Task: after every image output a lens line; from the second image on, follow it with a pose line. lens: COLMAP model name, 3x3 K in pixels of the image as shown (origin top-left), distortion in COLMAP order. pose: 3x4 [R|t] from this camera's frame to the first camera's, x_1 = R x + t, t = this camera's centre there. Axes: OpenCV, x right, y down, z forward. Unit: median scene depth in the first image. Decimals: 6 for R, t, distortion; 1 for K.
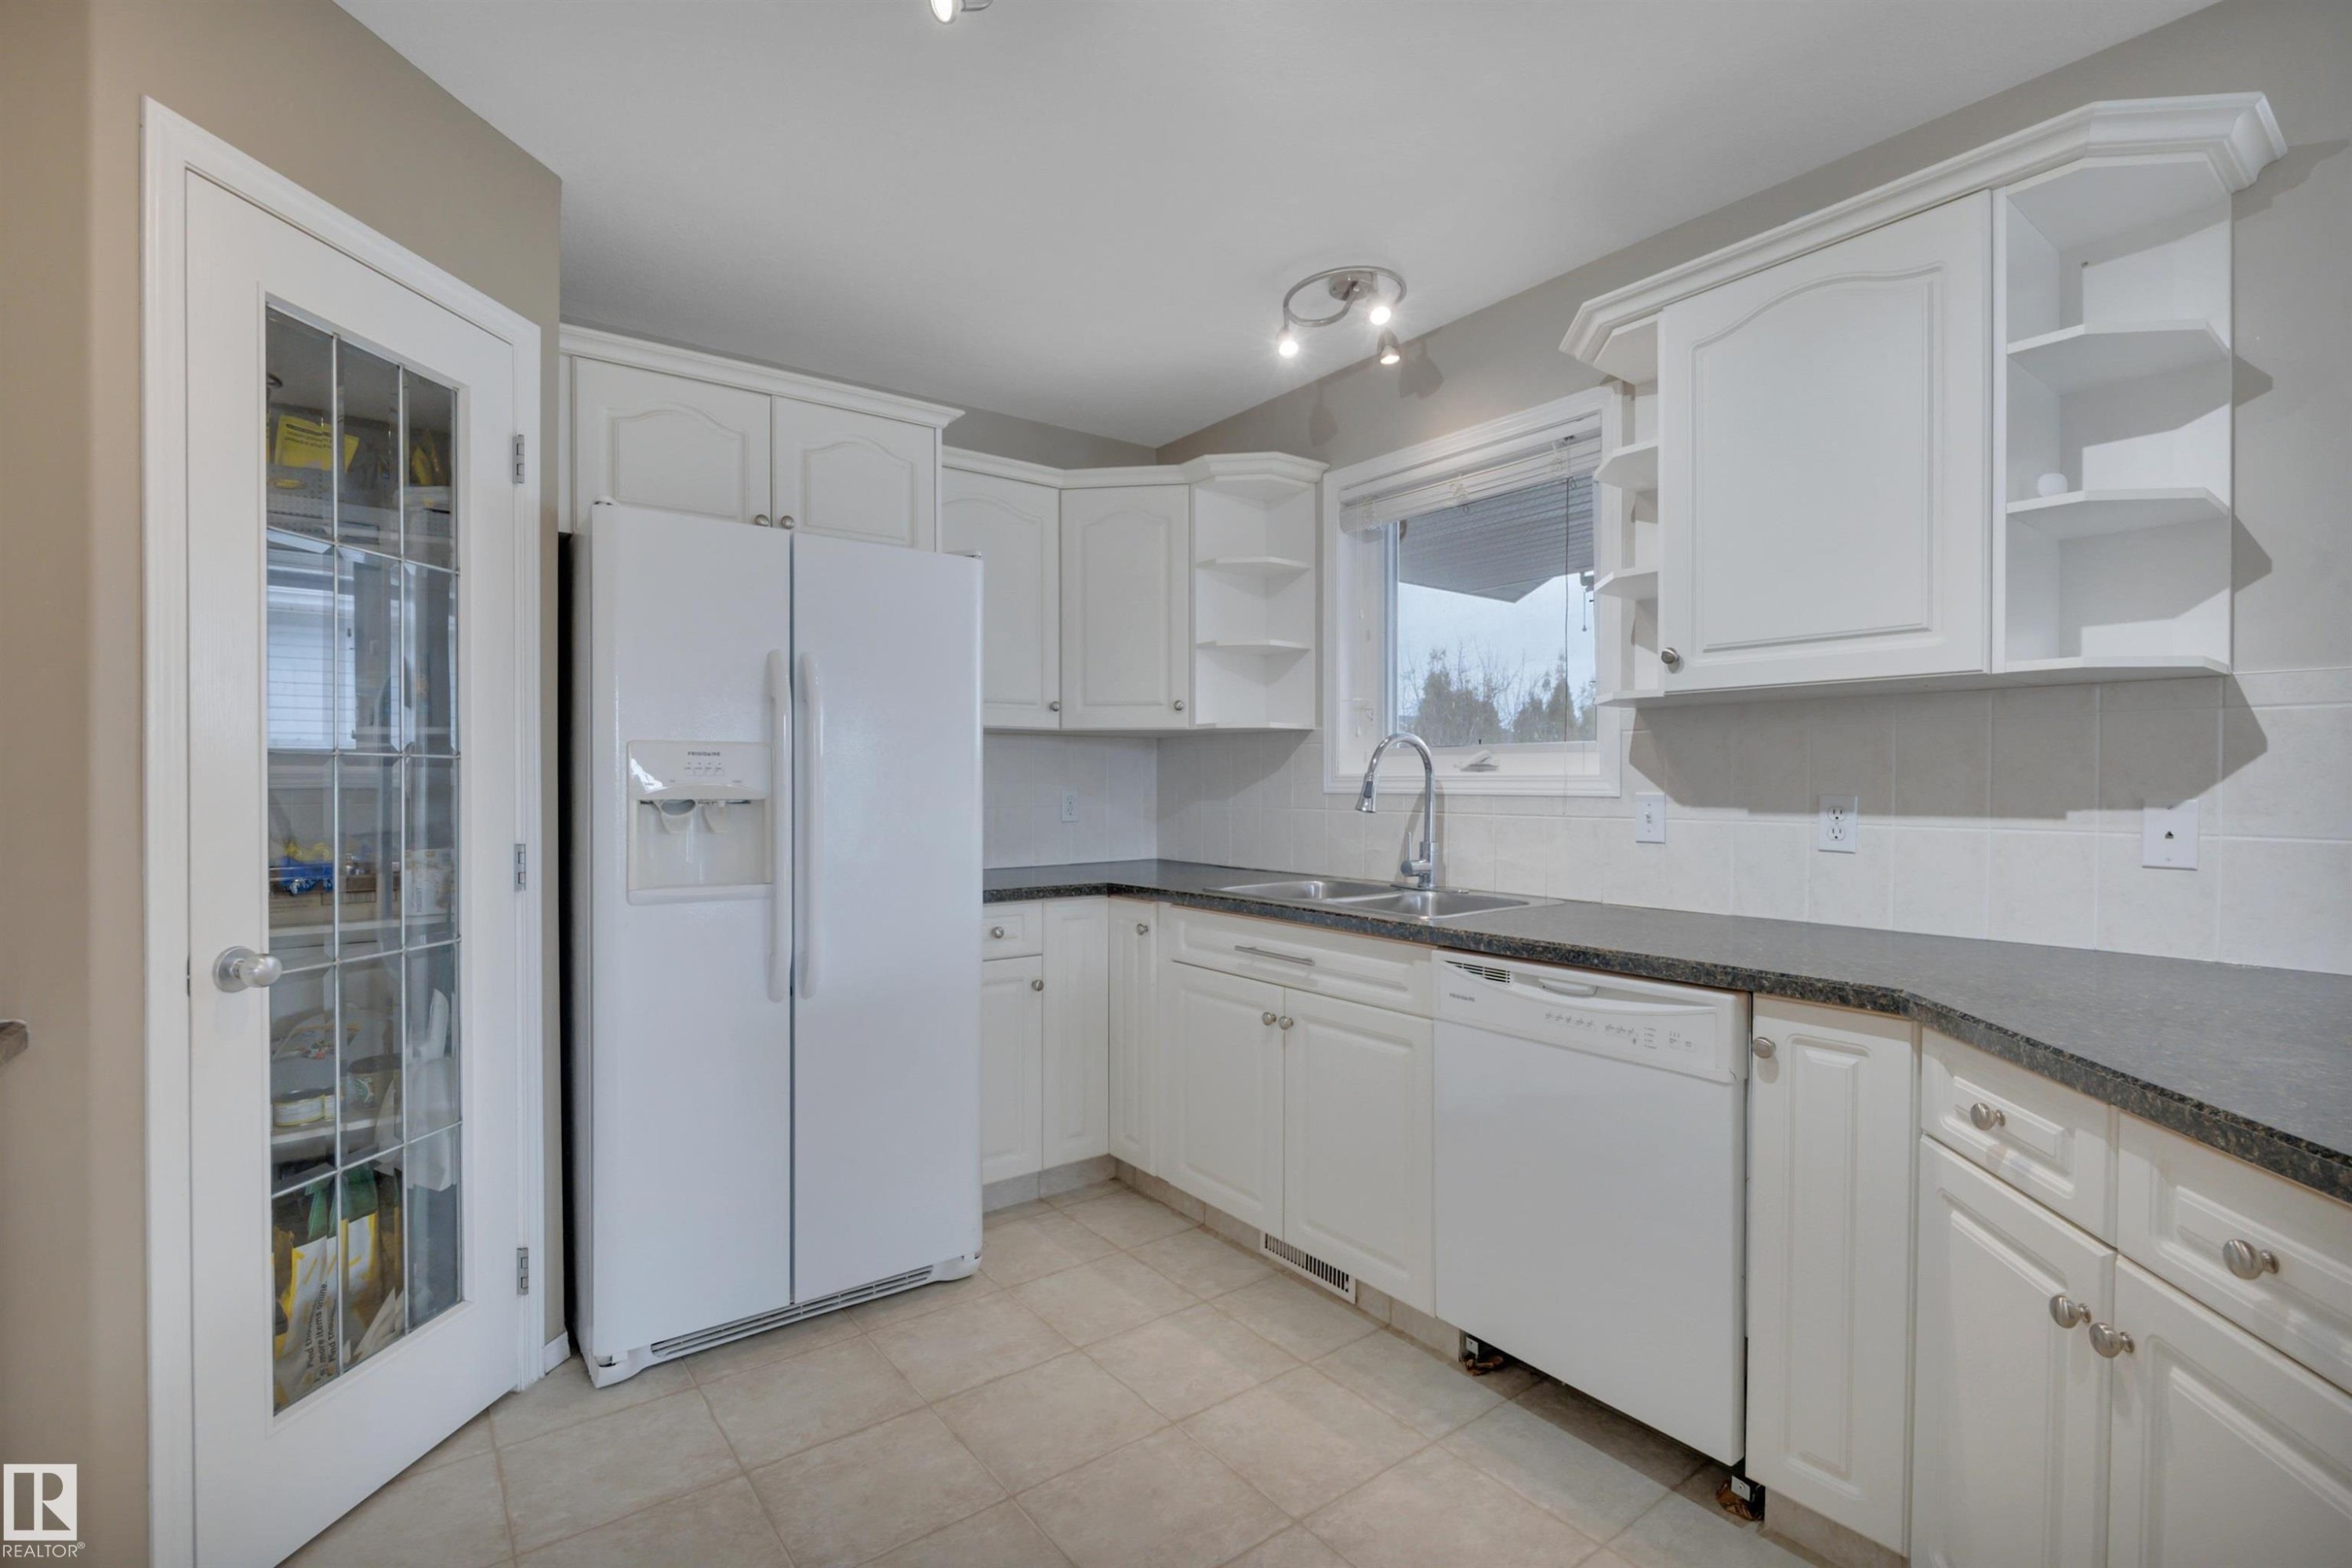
lens RADIAL K [[1106.9, 0, 1177.1], [0, 1106.9, 783.5], [0, 0, 1]] dist [0.009354, 0.000977]
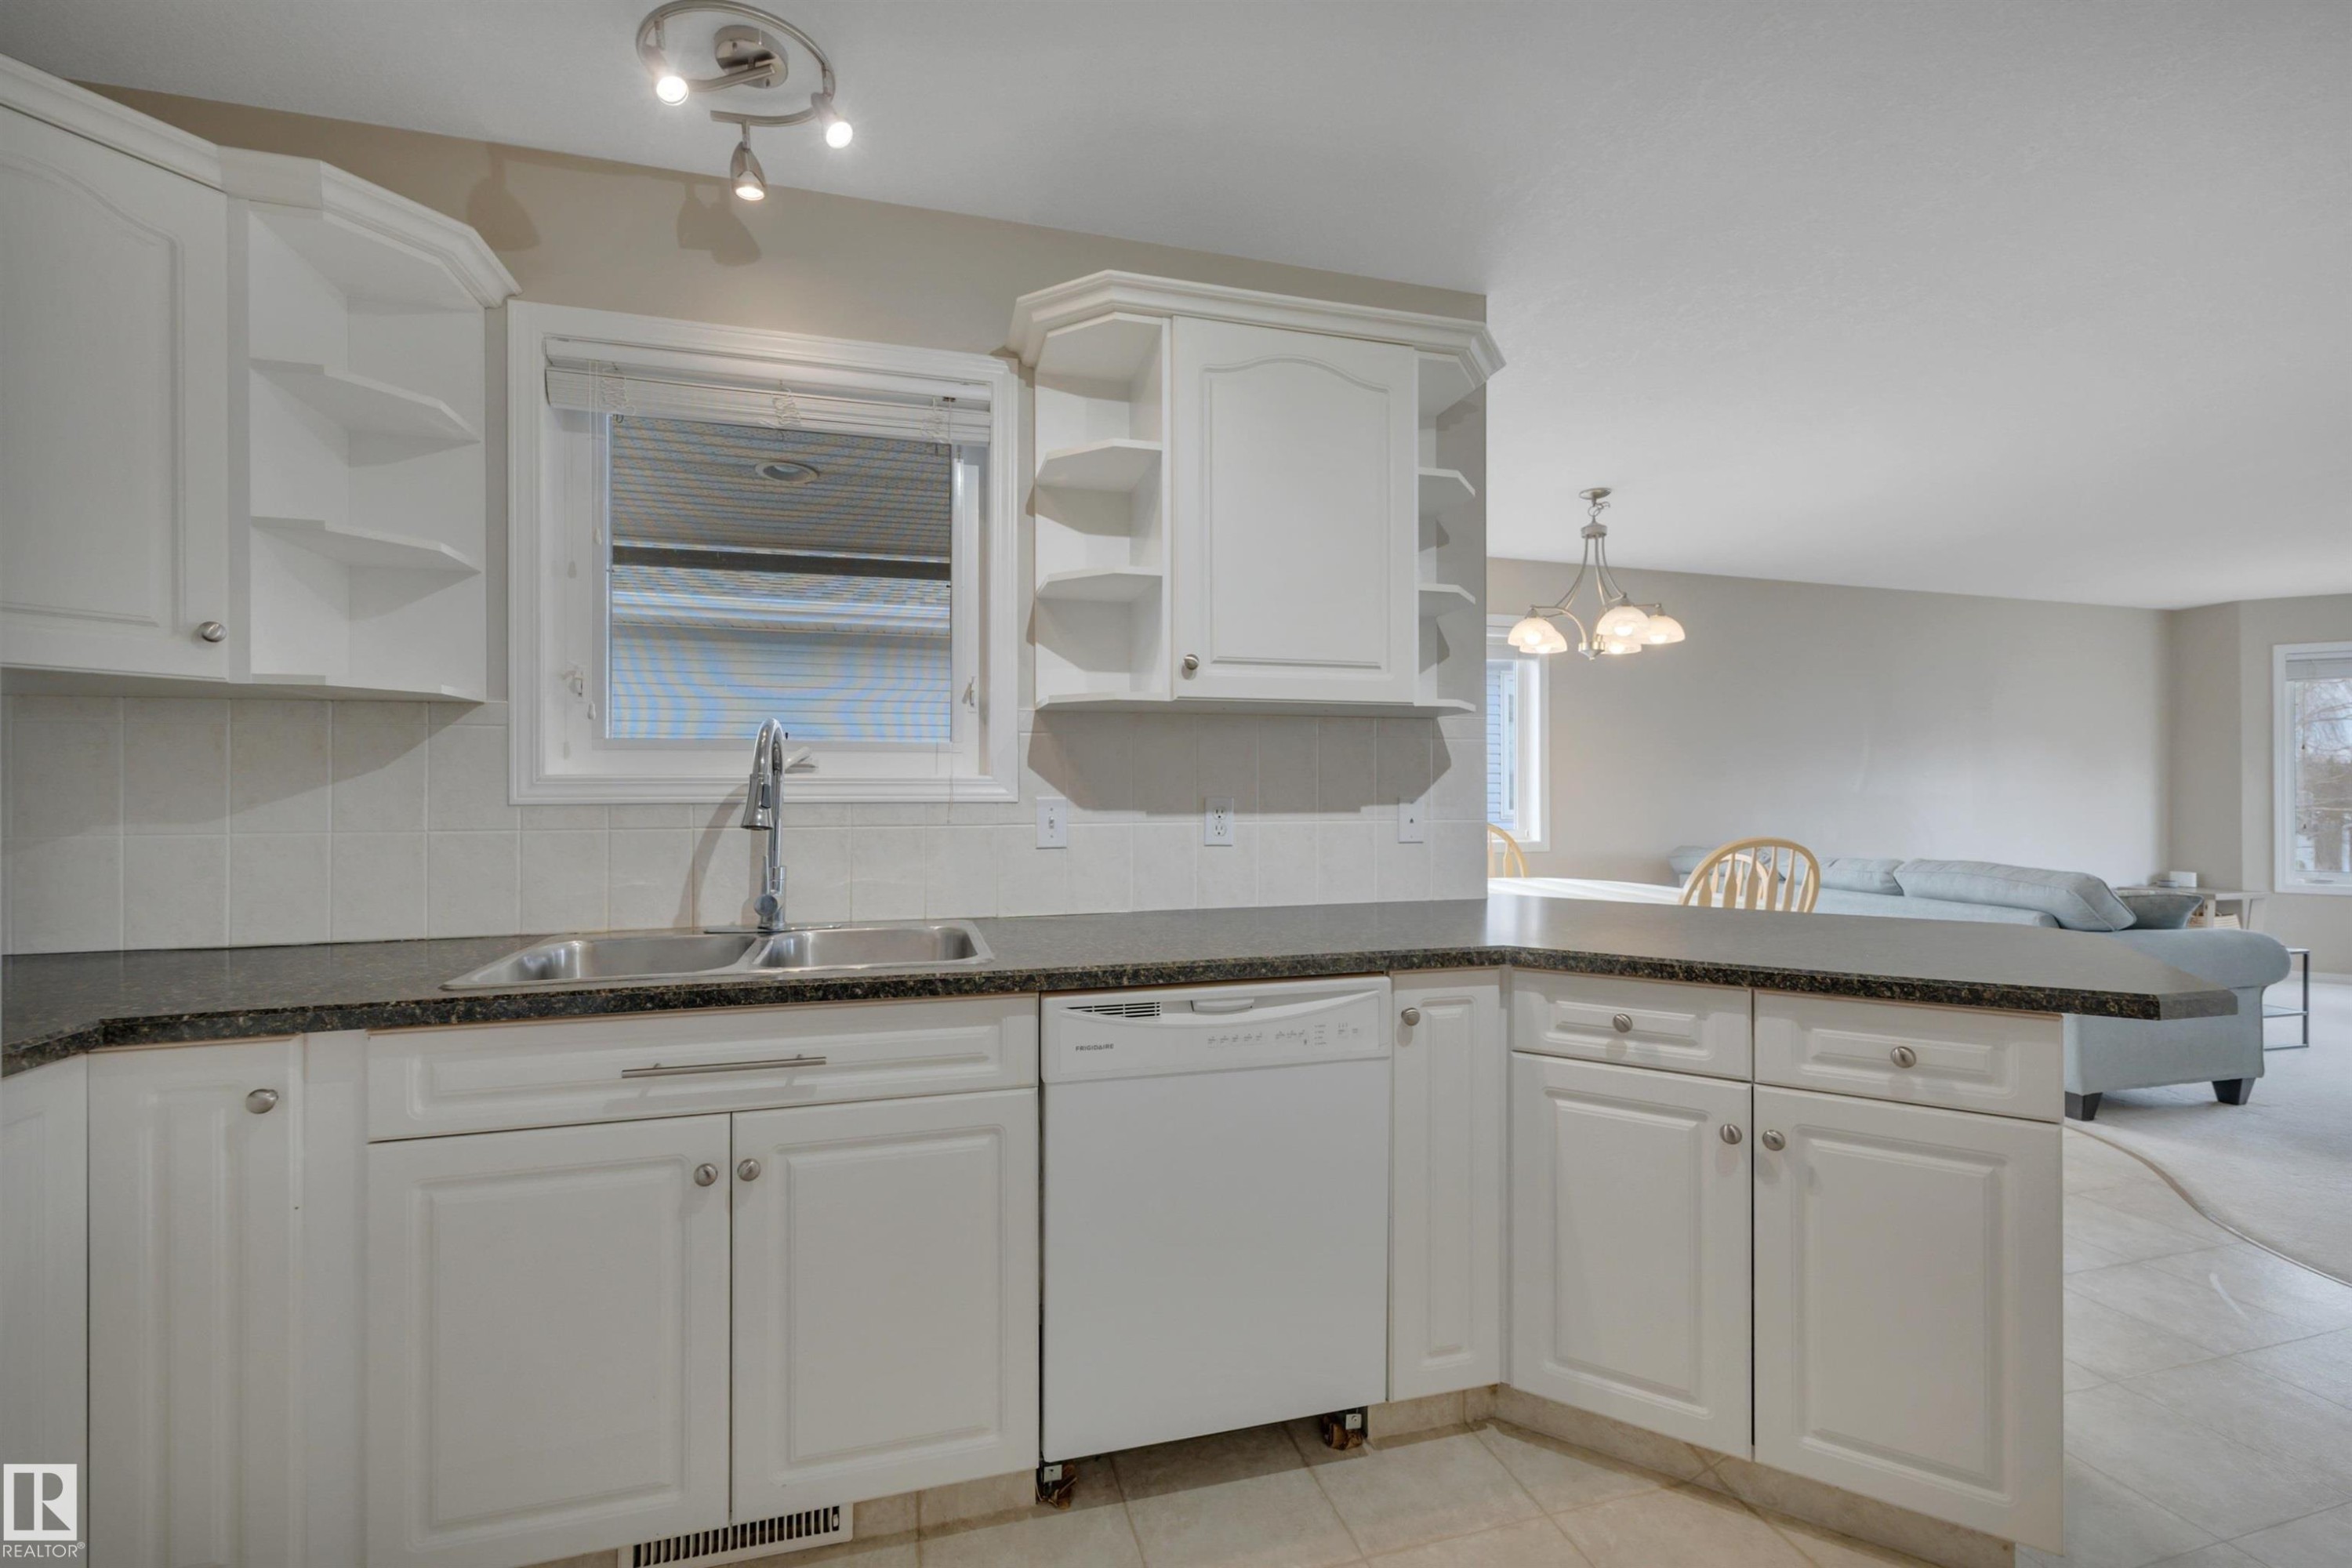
lens RADIAL K [[1007.9, 0, 1180.6], [0, 1007.9, 783.3], [0, 0, 1]] dist [0.013346, -0.000384]
pose [[0.349952, 0.002147, 0.936765, -0.373374], [0.002231, 0.999993, -0.003126, -0.000850], [-0.936765, 0.003184, 0.349944, 0.598157]]
